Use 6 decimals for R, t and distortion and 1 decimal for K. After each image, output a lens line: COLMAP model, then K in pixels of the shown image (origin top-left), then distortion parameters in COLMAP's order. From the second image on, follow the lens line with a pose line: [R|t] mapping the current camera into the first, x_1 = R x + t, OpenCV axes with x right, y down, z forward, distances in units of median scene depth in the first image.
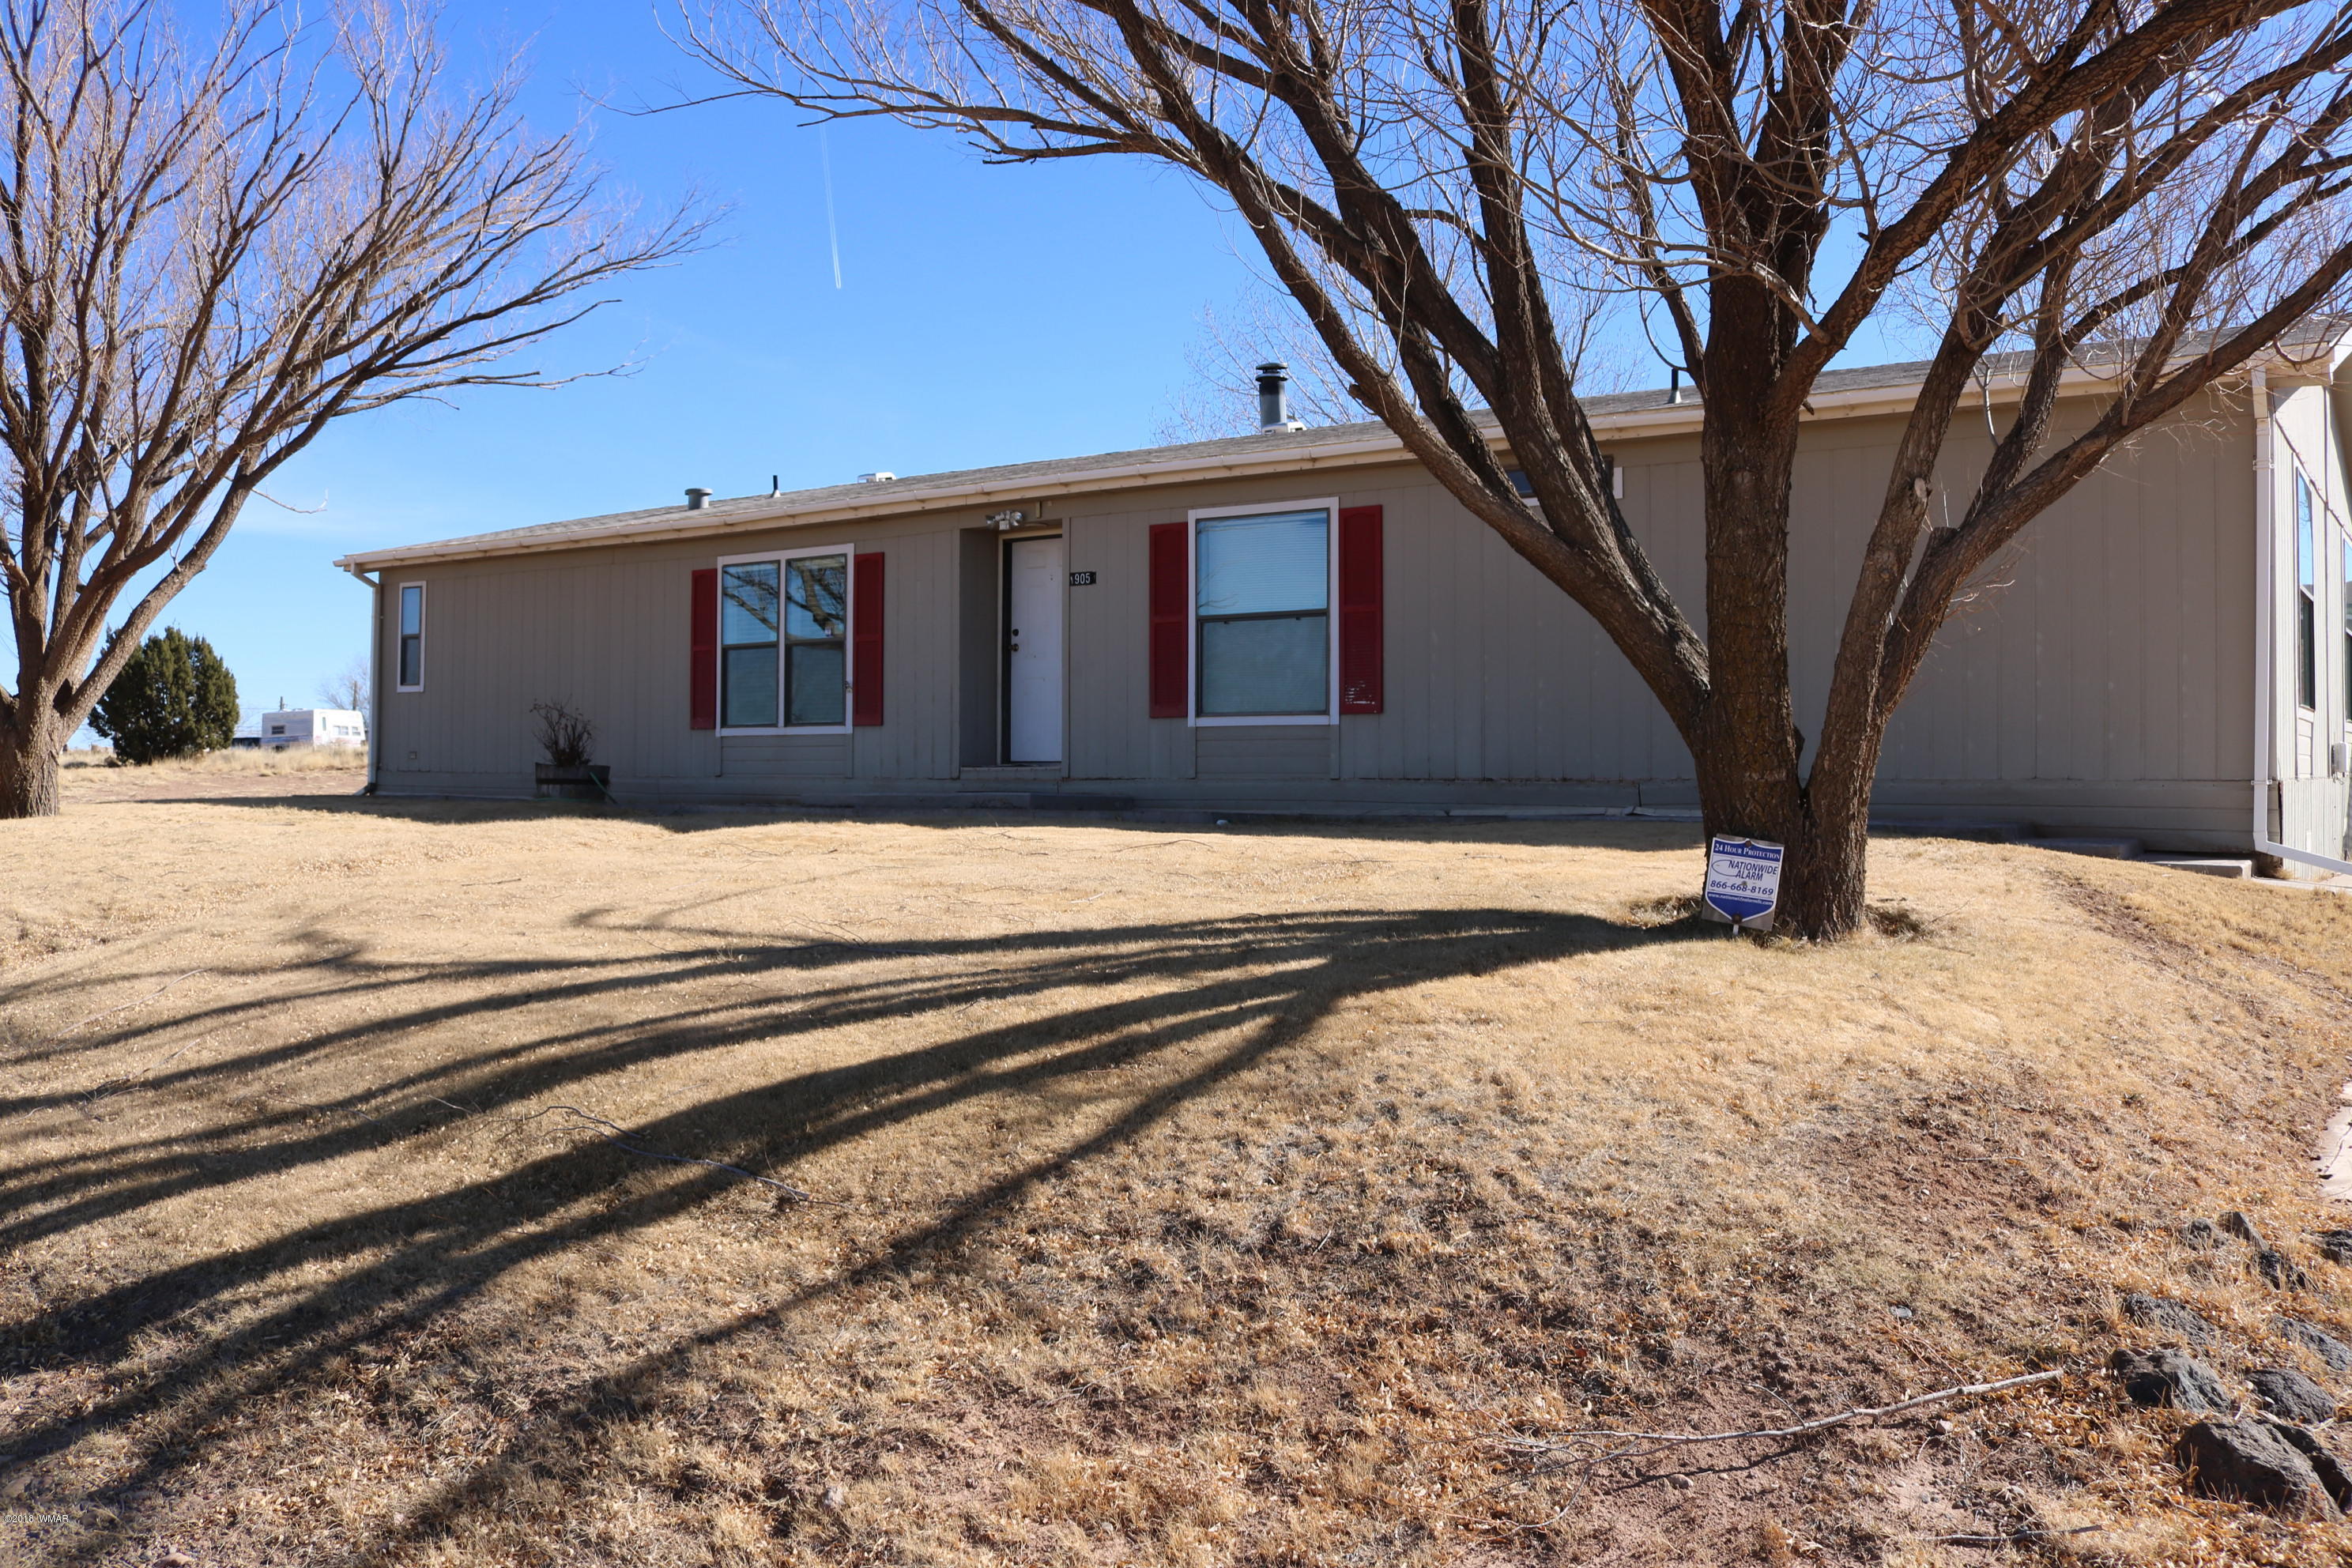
lens RADIAL K [[1943.4, 0, 1176.2], [0, 1943.4, 777.7], [0, 0, 1]] dist [-0.150267, 0.105461]
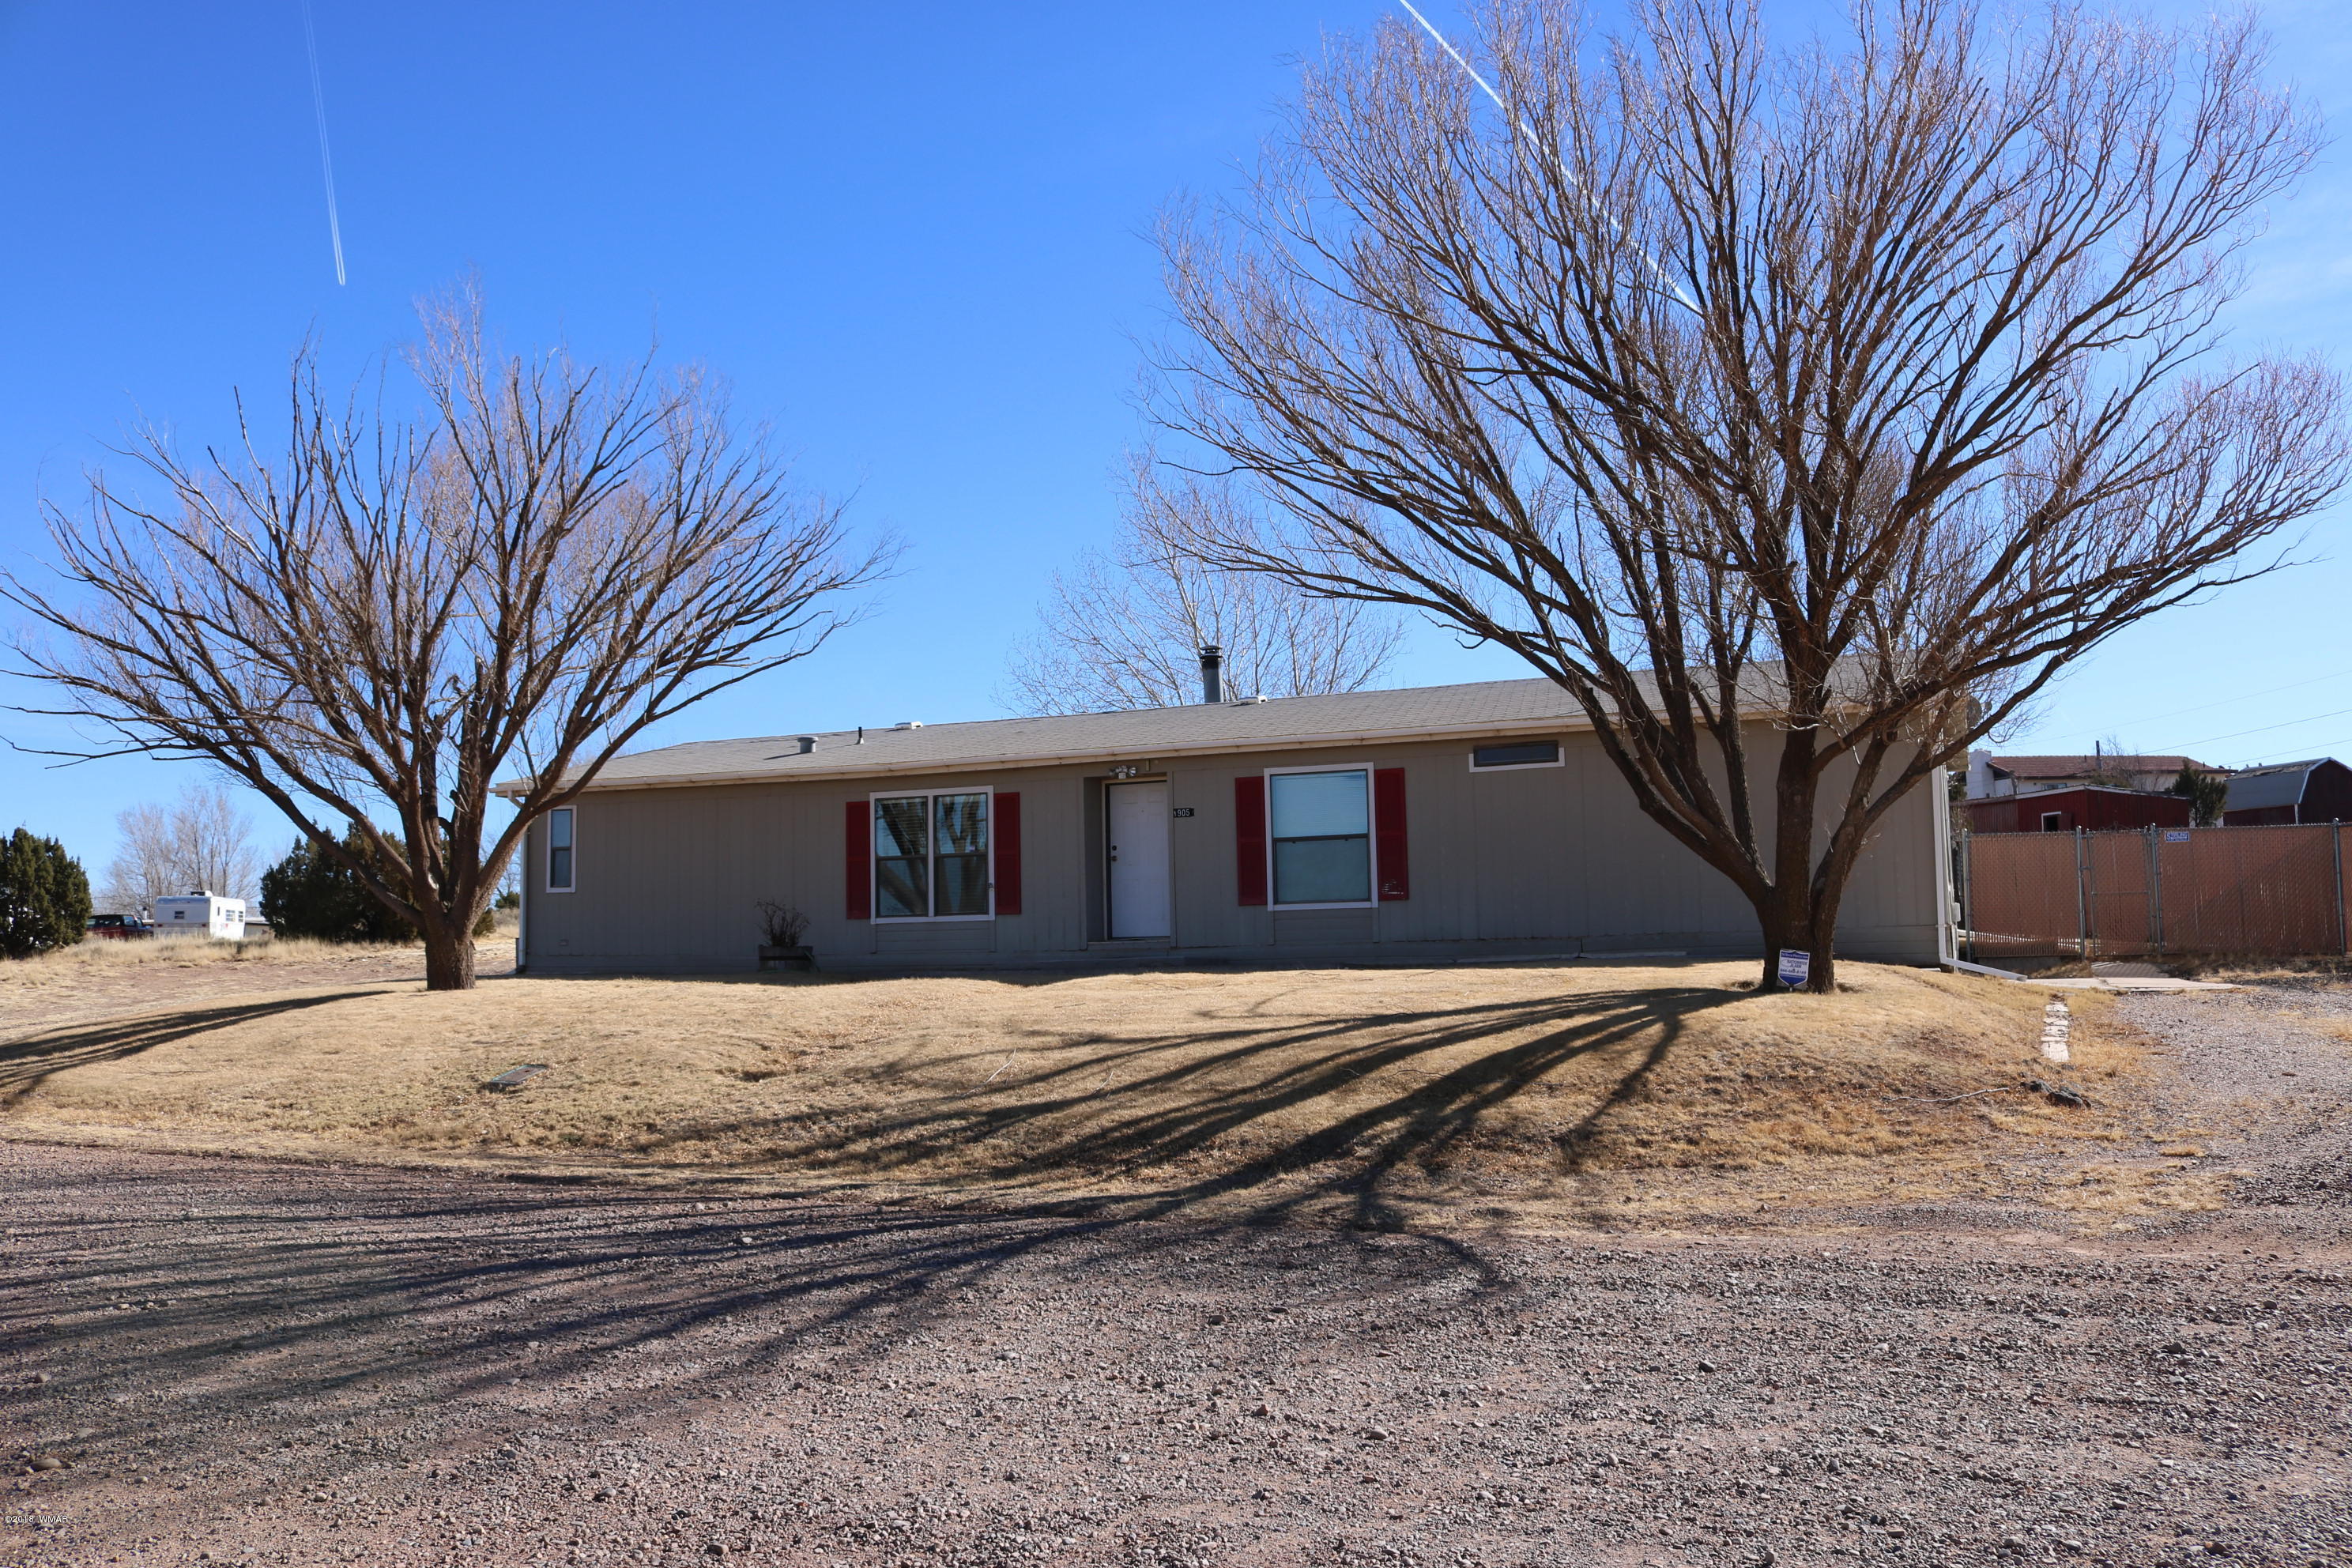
lens RADIAL K [[1943.4, 0, 1176.8], [0, 1943.4, 770.3], [0, 0, 1]] dist [-0.150267, 0.105461]
pose [[0.974506, -0.001749, 0.224355, -0.374655], [0.023885, 0.995096, -0.095989, 0.007778], [-0.223087, 0.098901, 0.969768, -0.432465]]
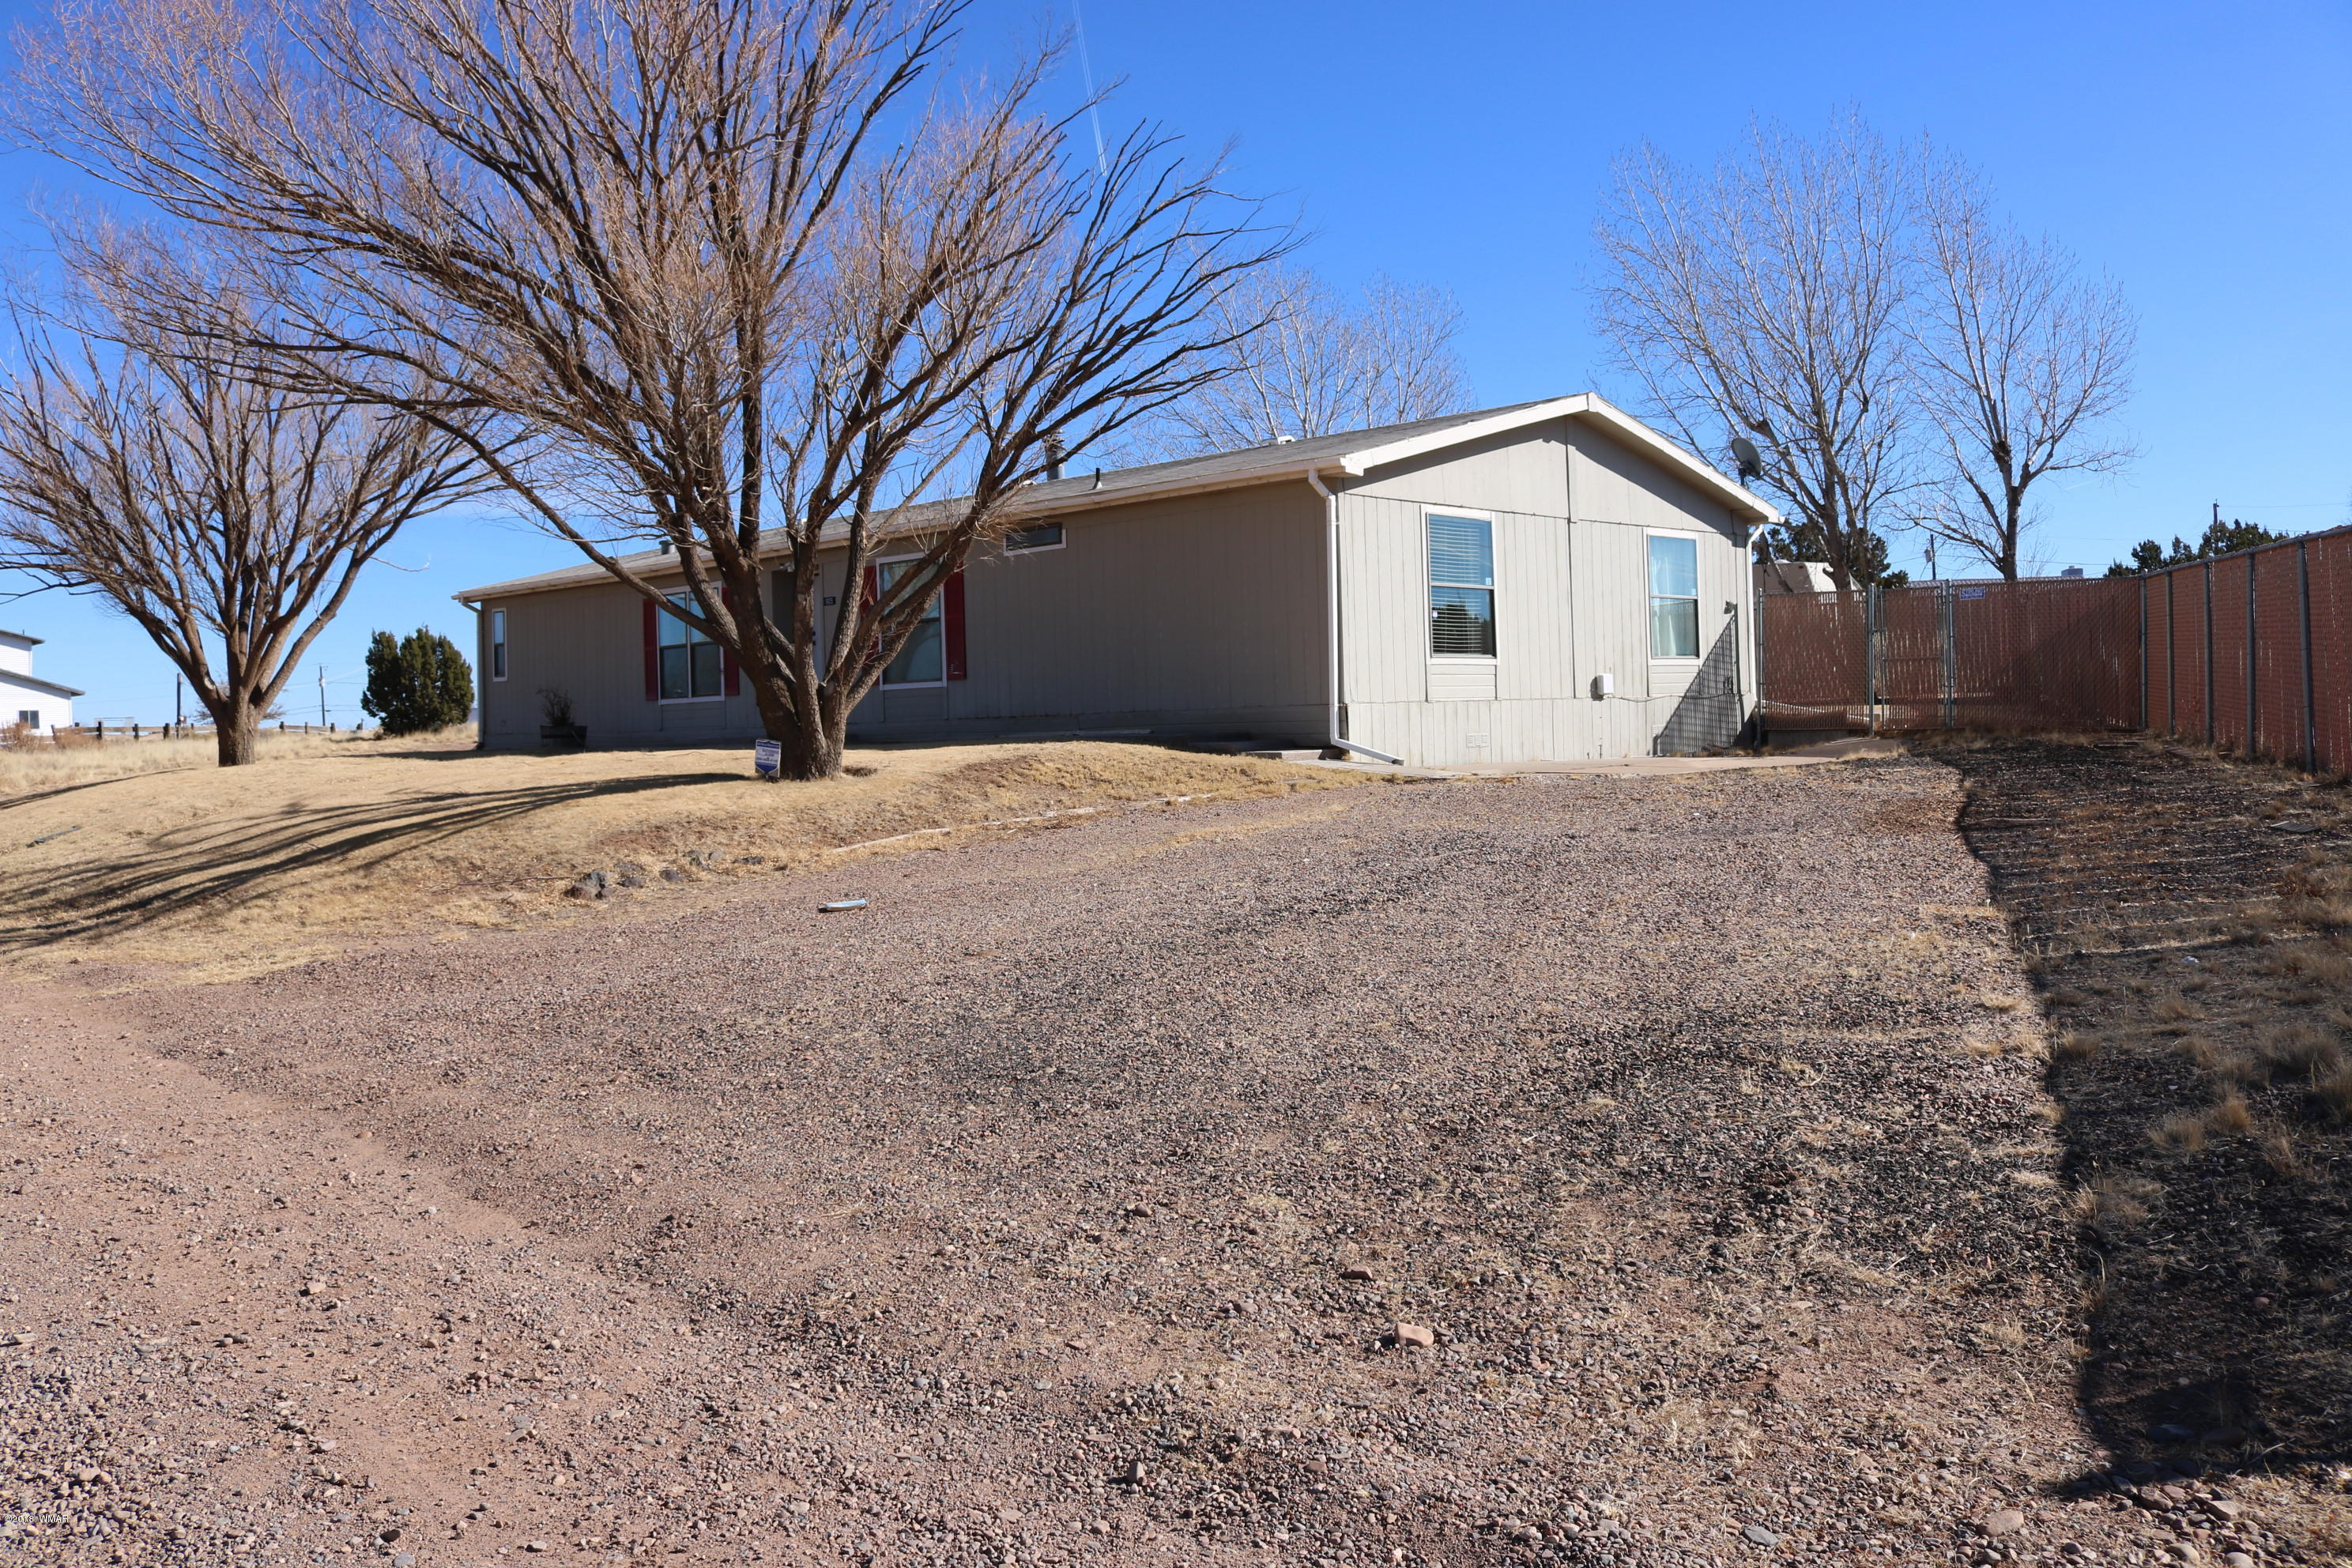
lens RADIAL K [[1943.4, 0, 1176.9], [0, 1943.4, 787.5], [0, 0, 1]] dist [-0.150267, 0.105461]
pose [[0.986779, -0.025102, -0.160114, 0.477637], [0.030120, 0.999126, 0.028990, 0.014778], [0.159246, -0.033429, 0.986673, -0.537025]]
